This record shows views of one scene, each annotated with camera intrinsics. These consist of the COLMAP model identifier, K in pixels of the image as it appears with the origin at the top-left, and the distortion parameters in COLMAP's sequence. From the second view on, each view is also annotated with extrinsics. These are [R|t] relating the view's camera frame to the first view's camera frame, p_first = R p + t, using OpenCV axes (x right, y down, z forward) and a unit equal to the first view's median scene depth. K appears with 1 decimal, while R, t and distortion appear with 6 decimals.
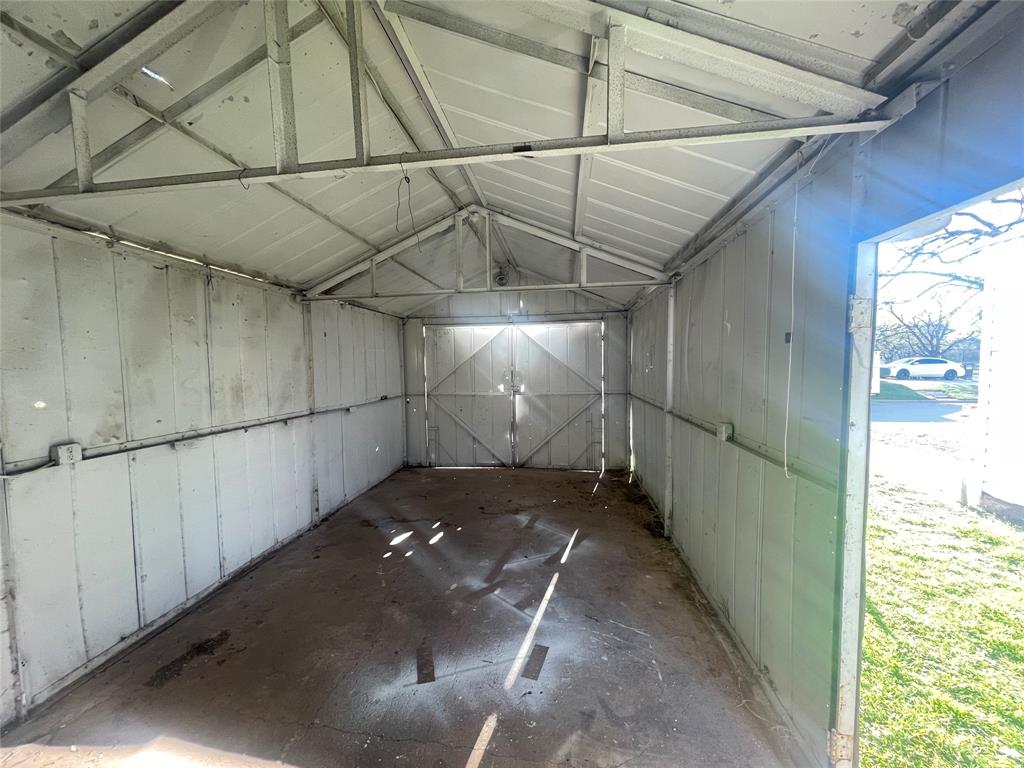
lens RADIAL K [[413.0, 0, 507.4], [0, 413.0, 388.4], [0, 0, 1]] dist [-0.001481, 0.000427]
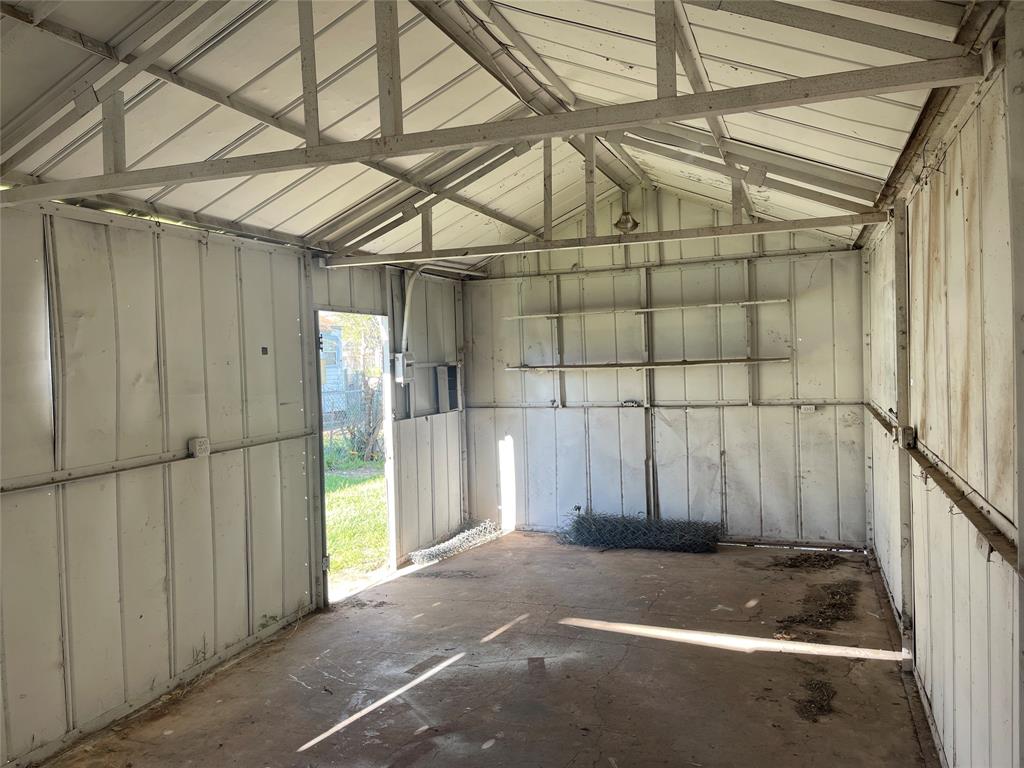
lens RADIAL K [[778.2, 0, 512.2], [0, 778.2, 381.3], [0, 0, 1]] dist [0.003746, -0.000003]
pose [[-0.972916, 0.038039, 0.228007, -0.521053], [0.059210, 0.994469, 0.086744, -0.143046], [-0.223447, 0.097895, -0.969788, 2.421876]]
